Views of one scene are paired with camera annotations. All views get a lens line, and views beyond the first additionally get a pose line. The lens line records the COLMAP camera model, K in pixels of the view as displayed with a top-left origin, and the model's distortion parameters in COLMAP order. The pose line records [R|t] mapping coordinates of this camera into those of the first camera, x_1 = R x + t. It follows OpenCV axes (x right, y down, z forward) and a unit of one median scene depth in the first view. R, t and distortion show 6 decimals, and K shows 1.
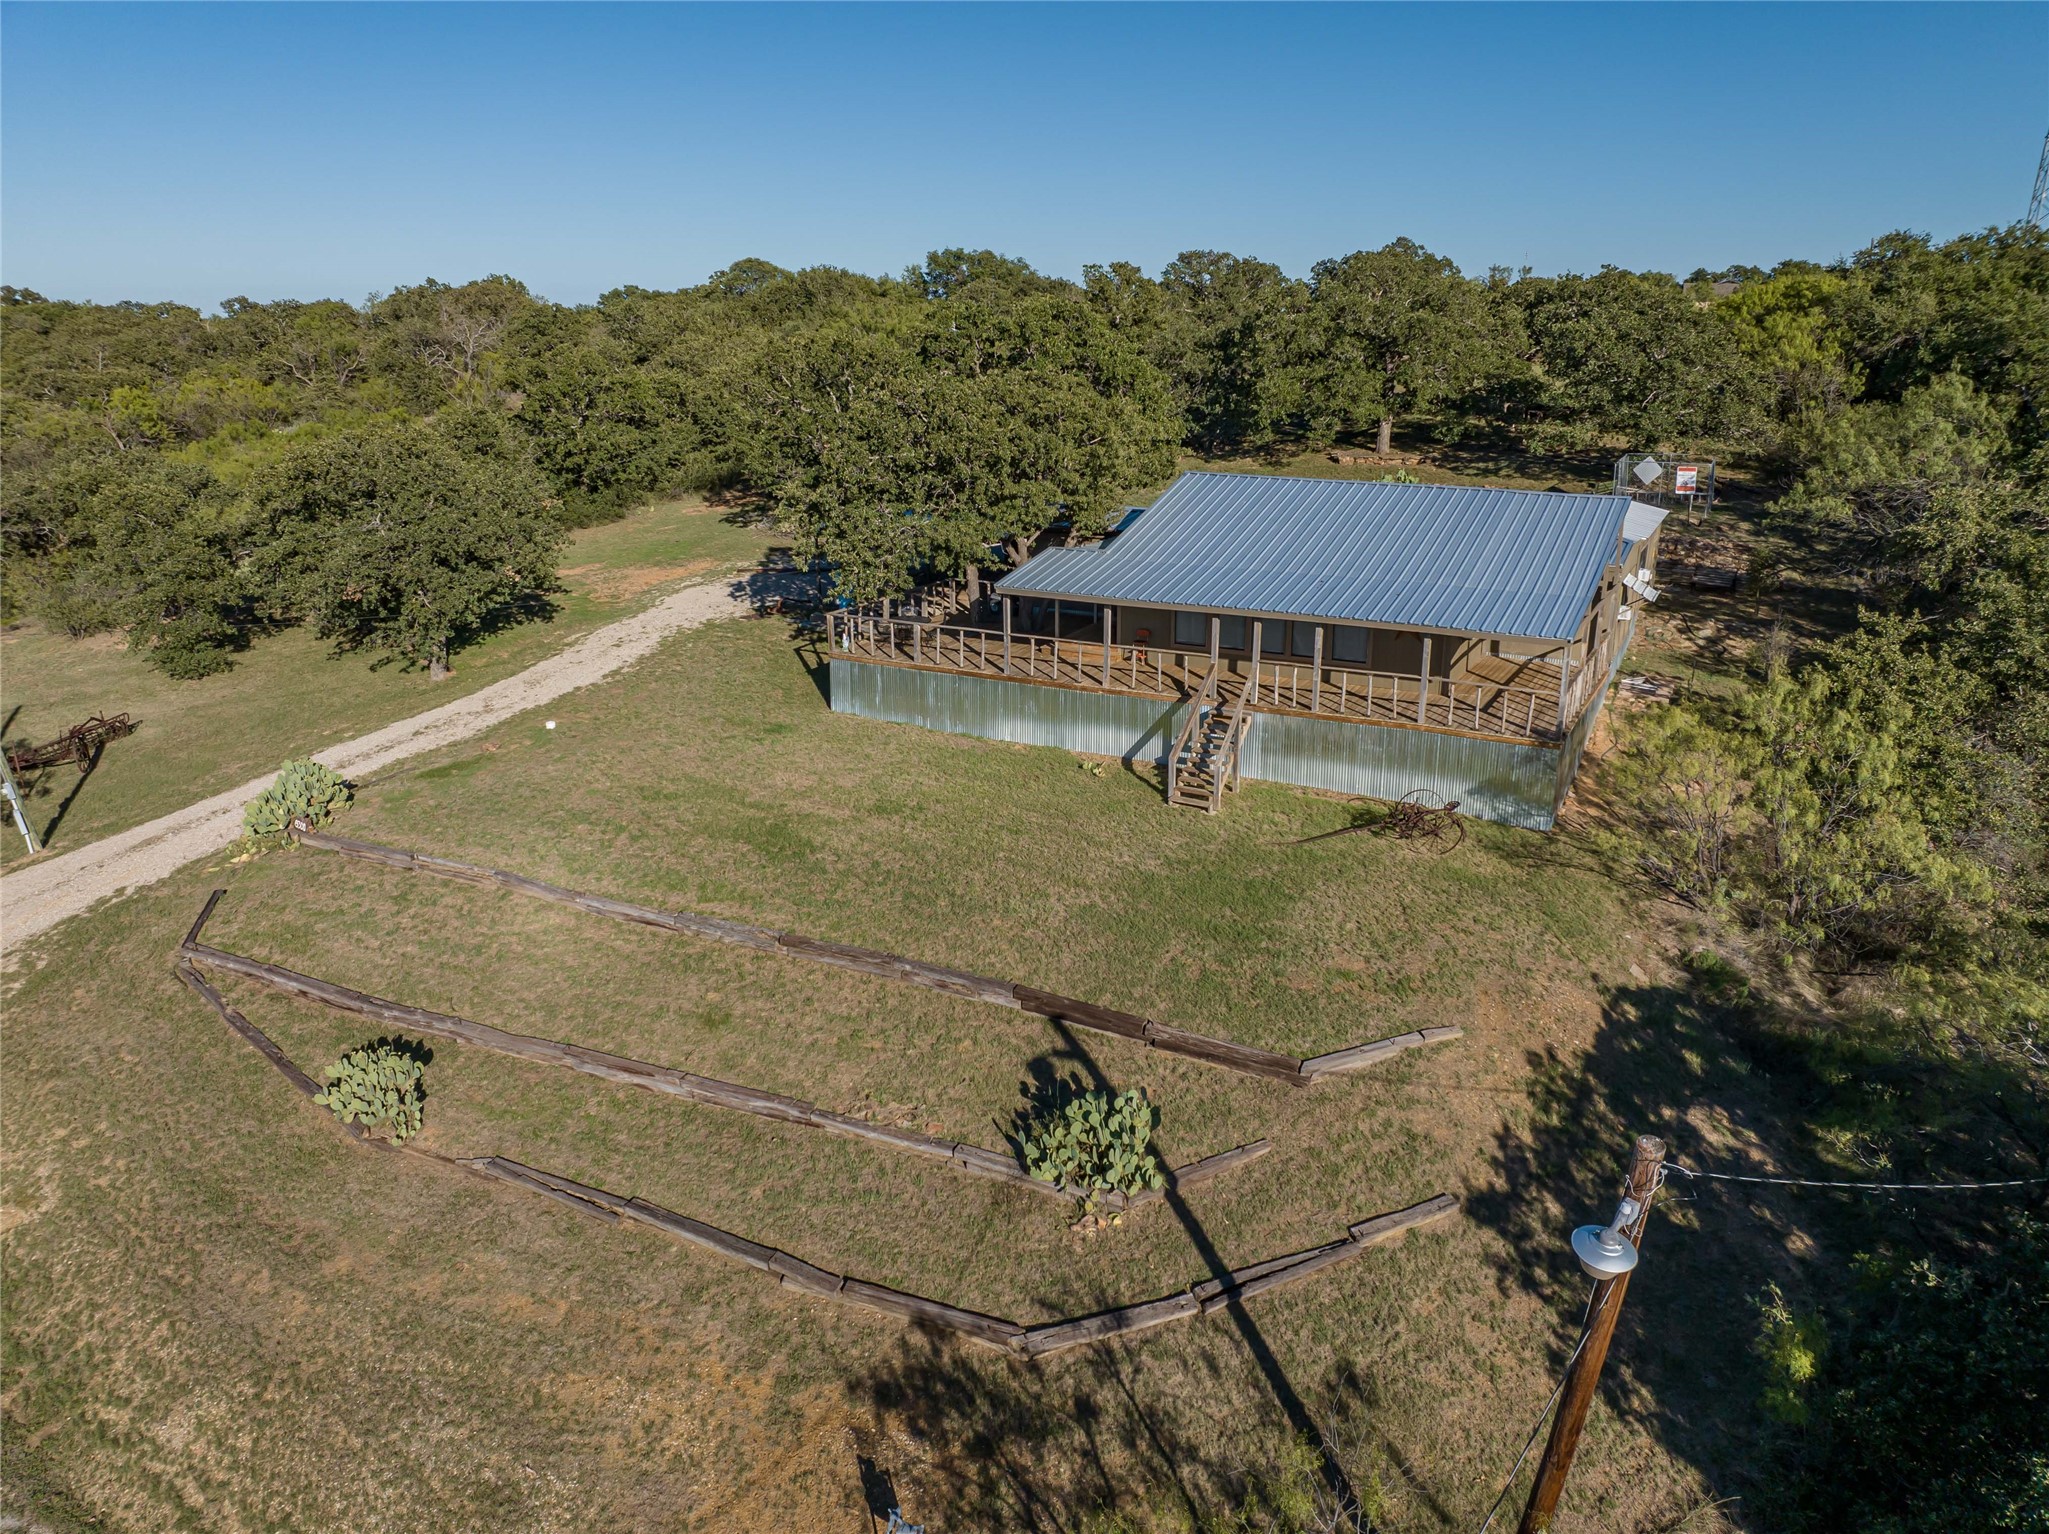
lens RADIAL K [[1435.3, 0, 1031.7], [0, 1435.3, 757.9], [0, 0, 1]] dist [-0.034759, -0.005334]
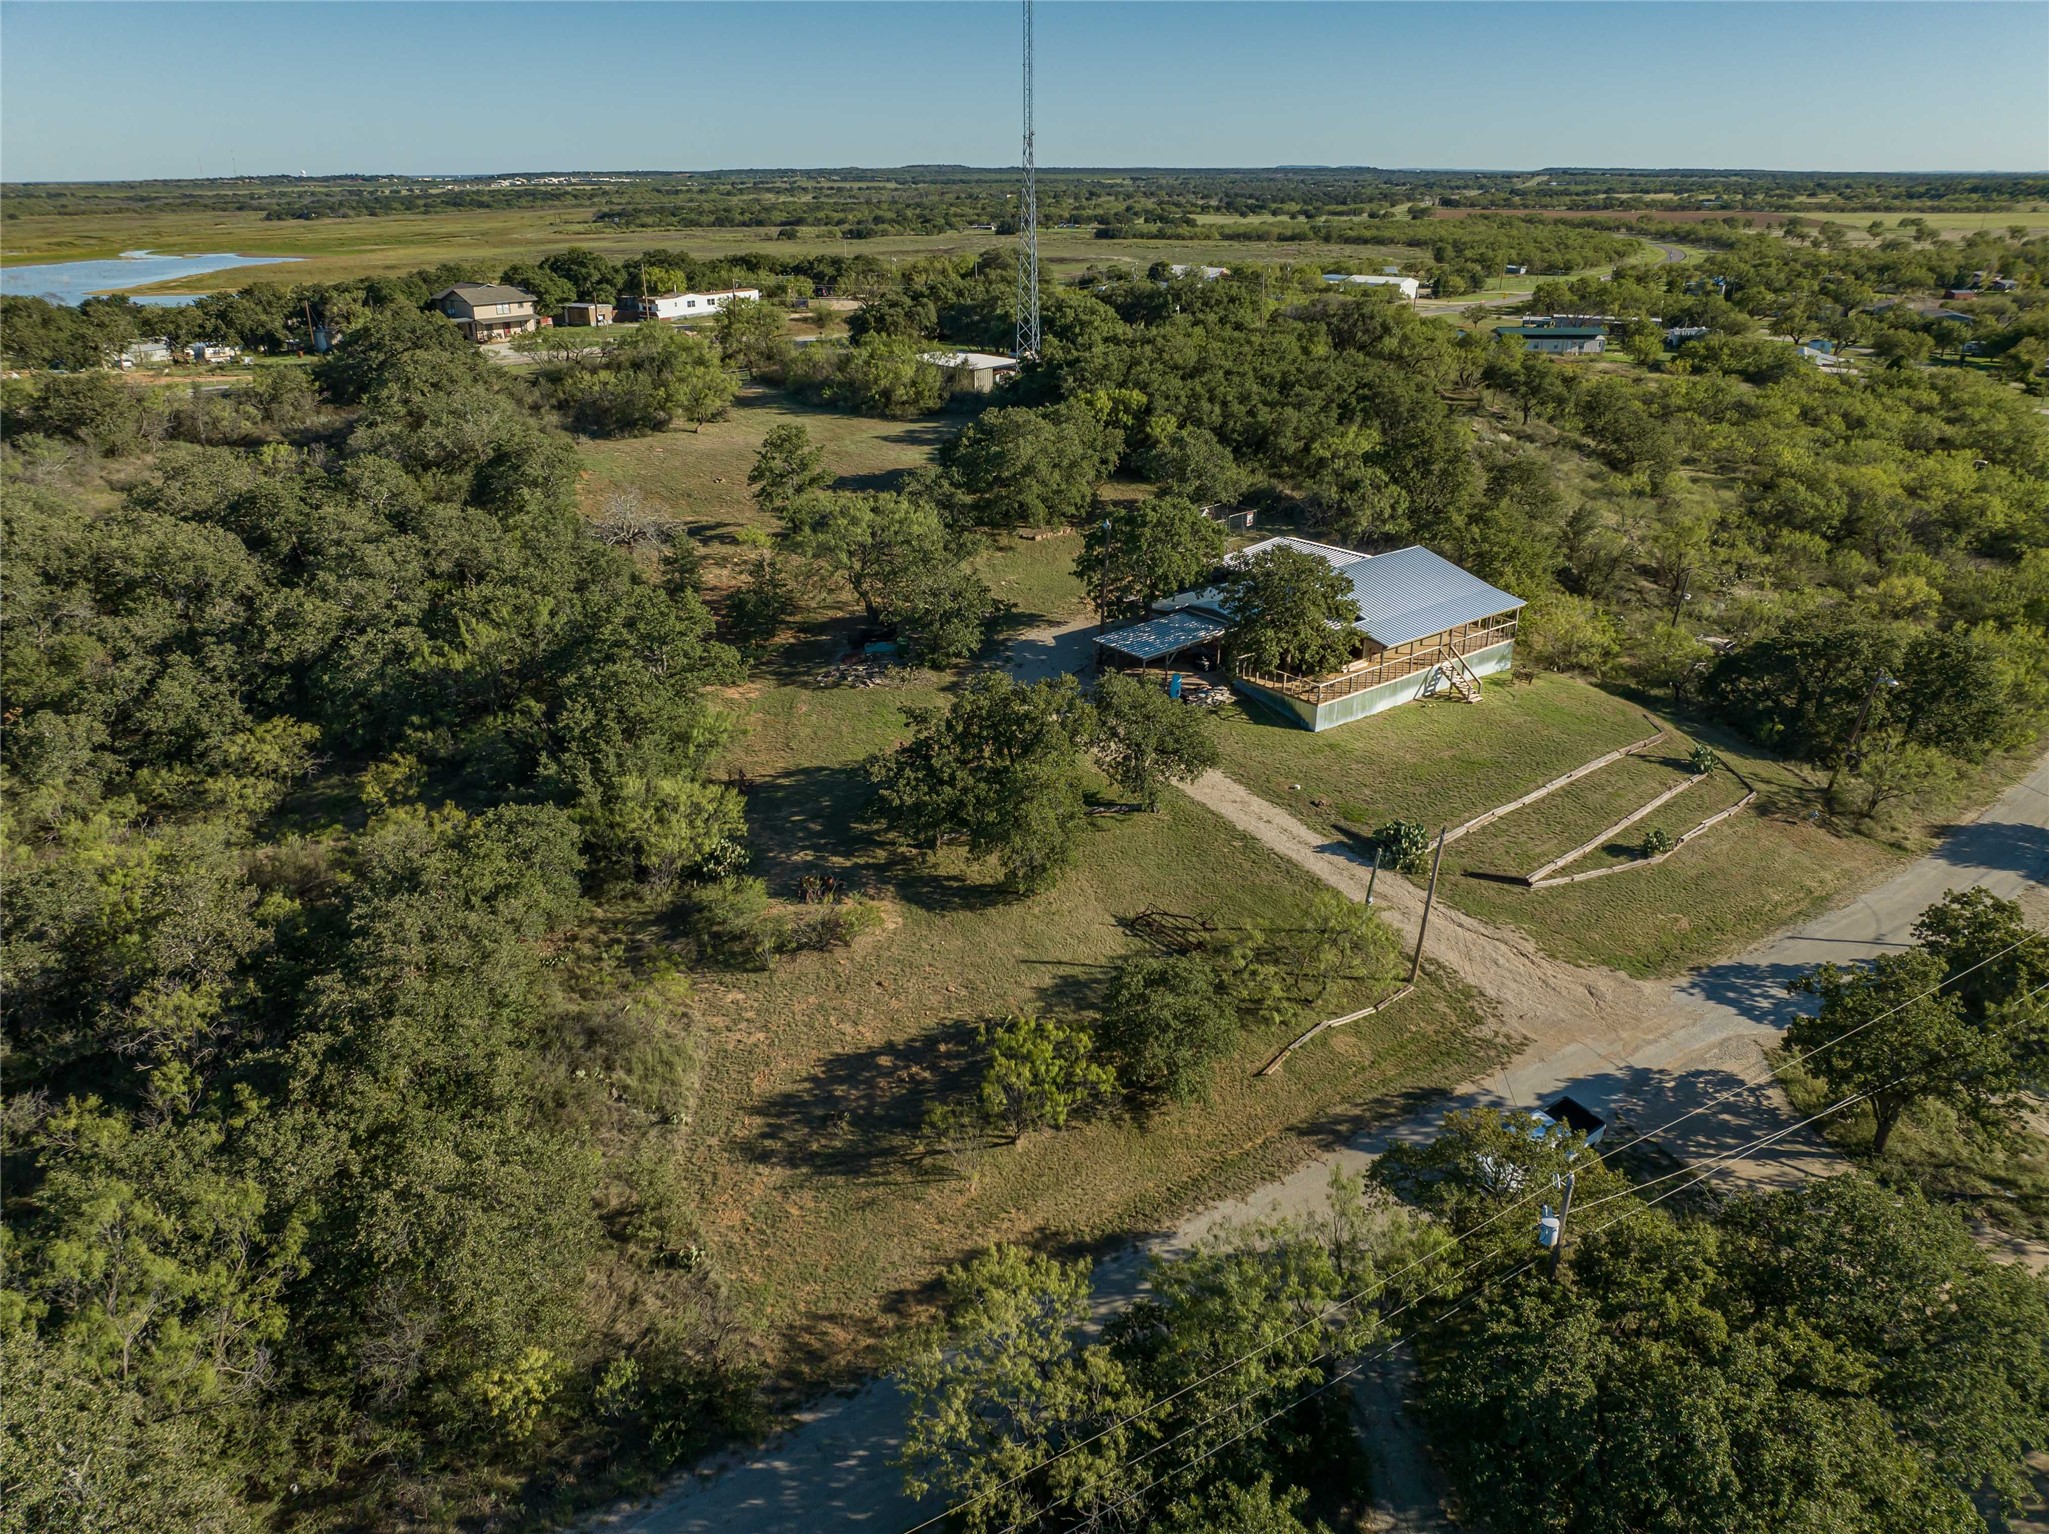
lens RADIAL K [[1419.2, 0, 1027.7], [0, 1419.2, 790.5], [0, 0, 1]] dist [-0.040165, 0.005050]
pose [[0.394358, -0.367862, 0.842116, -3.361228], [0.269903, 0.922332, 0.276508, -1.028671], [-0.878427, 0.118247, 0.463016, 0.732400]]
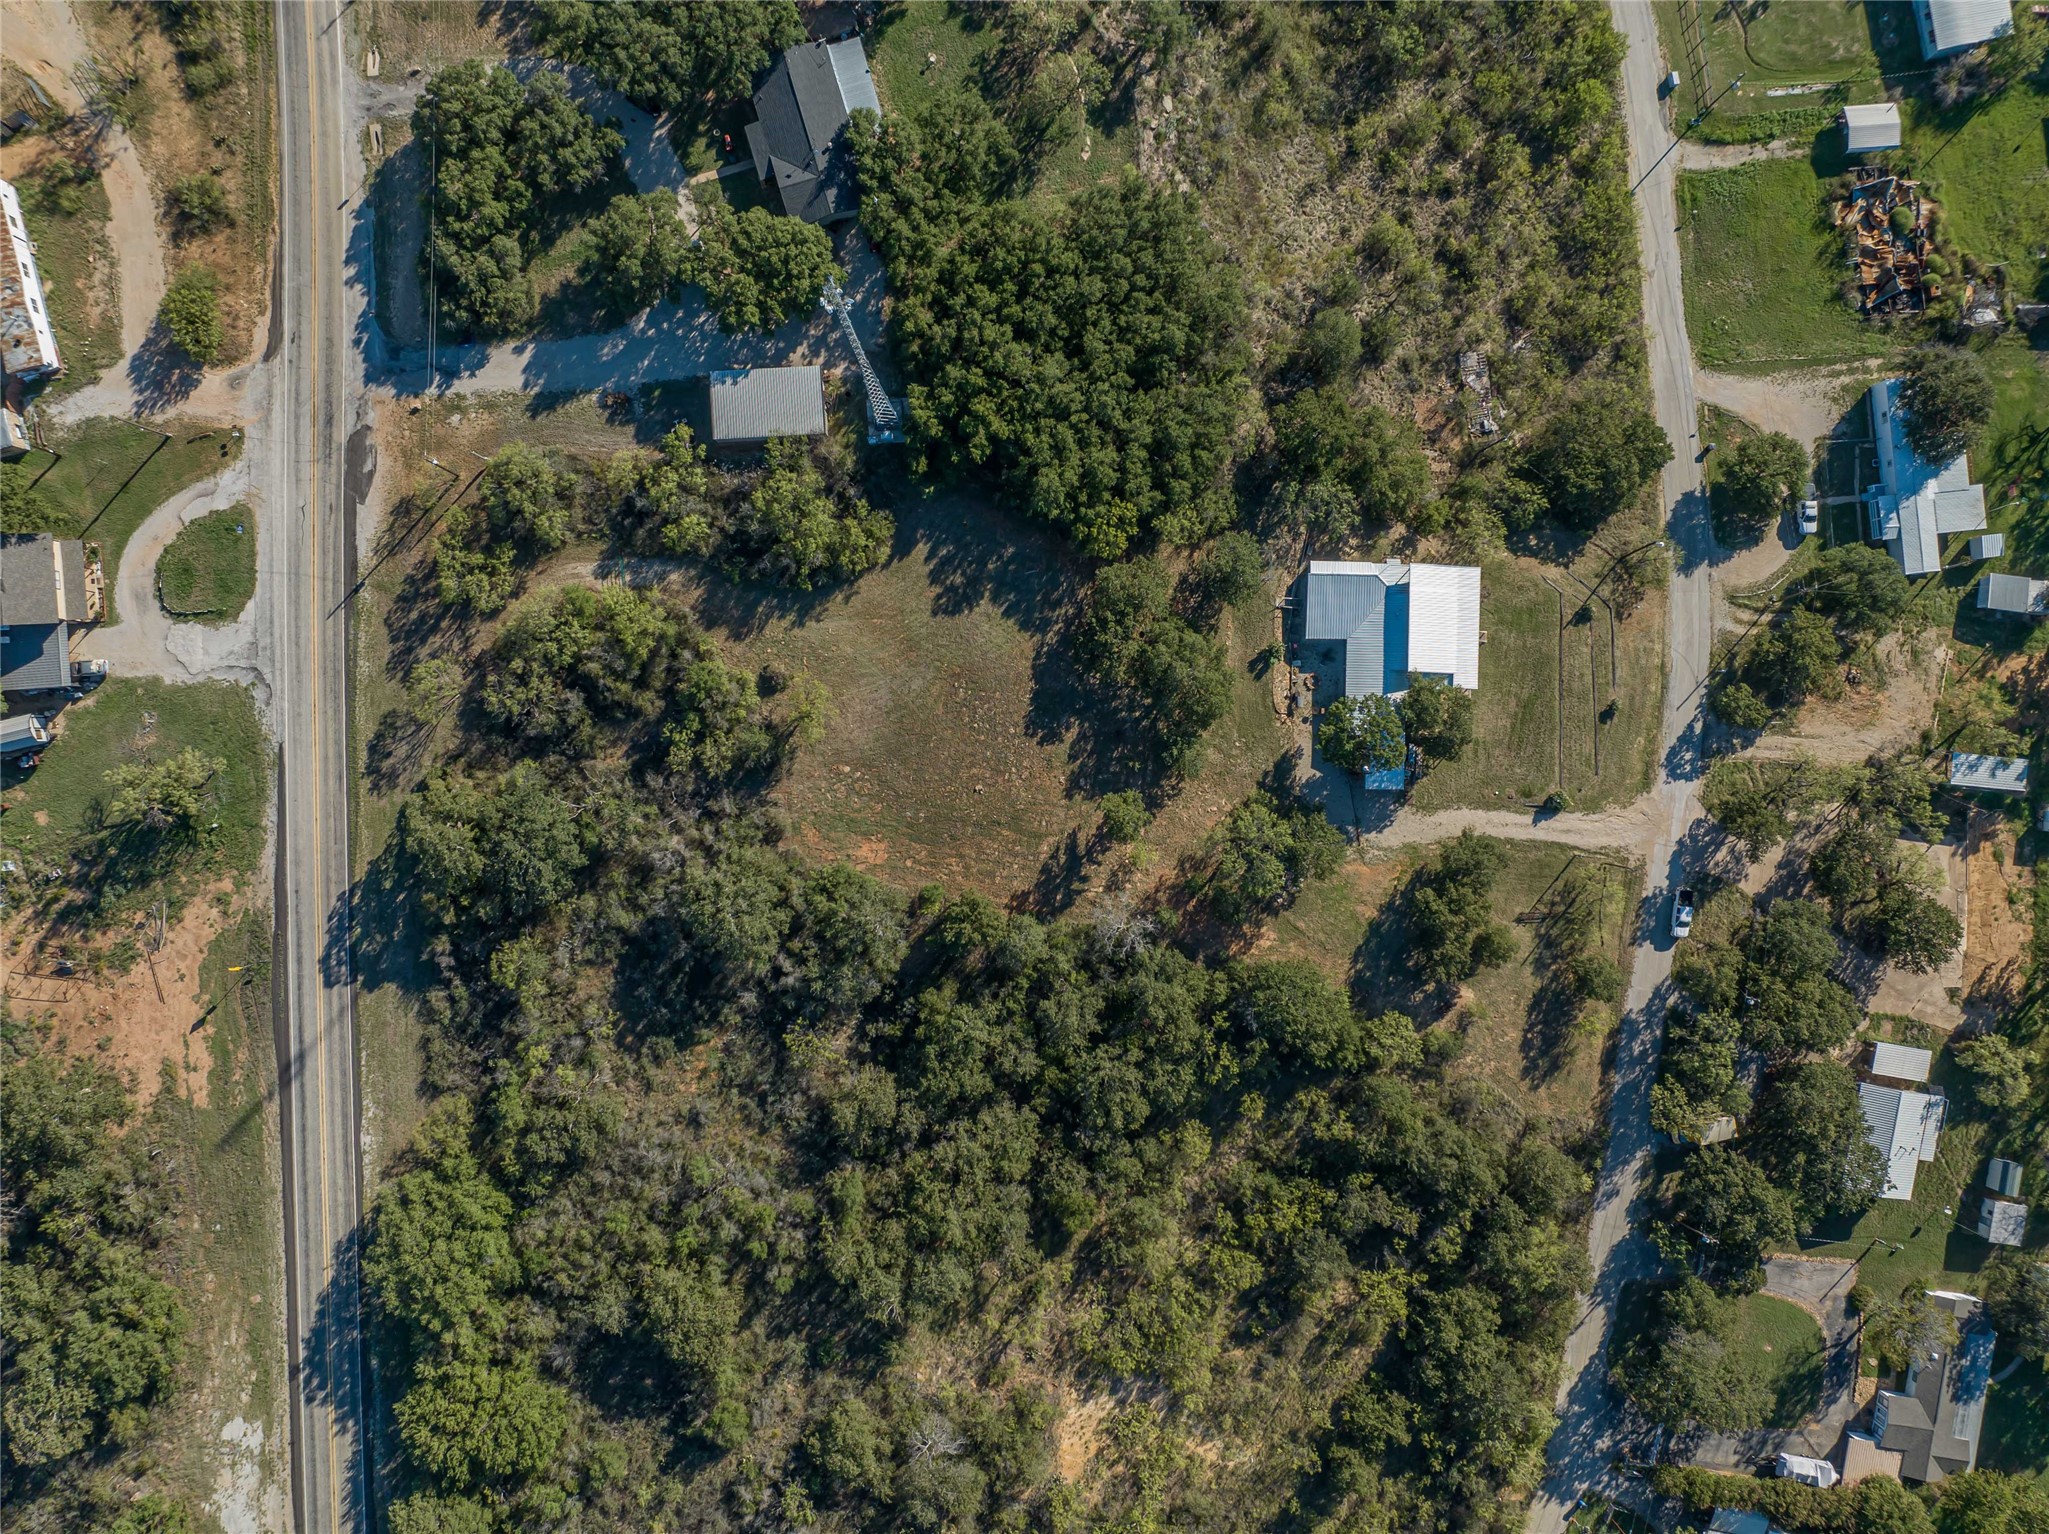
lens RADIAL K [[1435.3, 0, 1031.7], [0, 1435.3, 757.9], [0, 0, 1]] dist [-0.034759, -0.005334]
pose [[-0.444159, -0.895649, 0.023128, 0.437003], [0.267894, -0.108128, 0.957362, -7.264010], [-0.854960, 0.431417, 0.287965, 1.500416]]
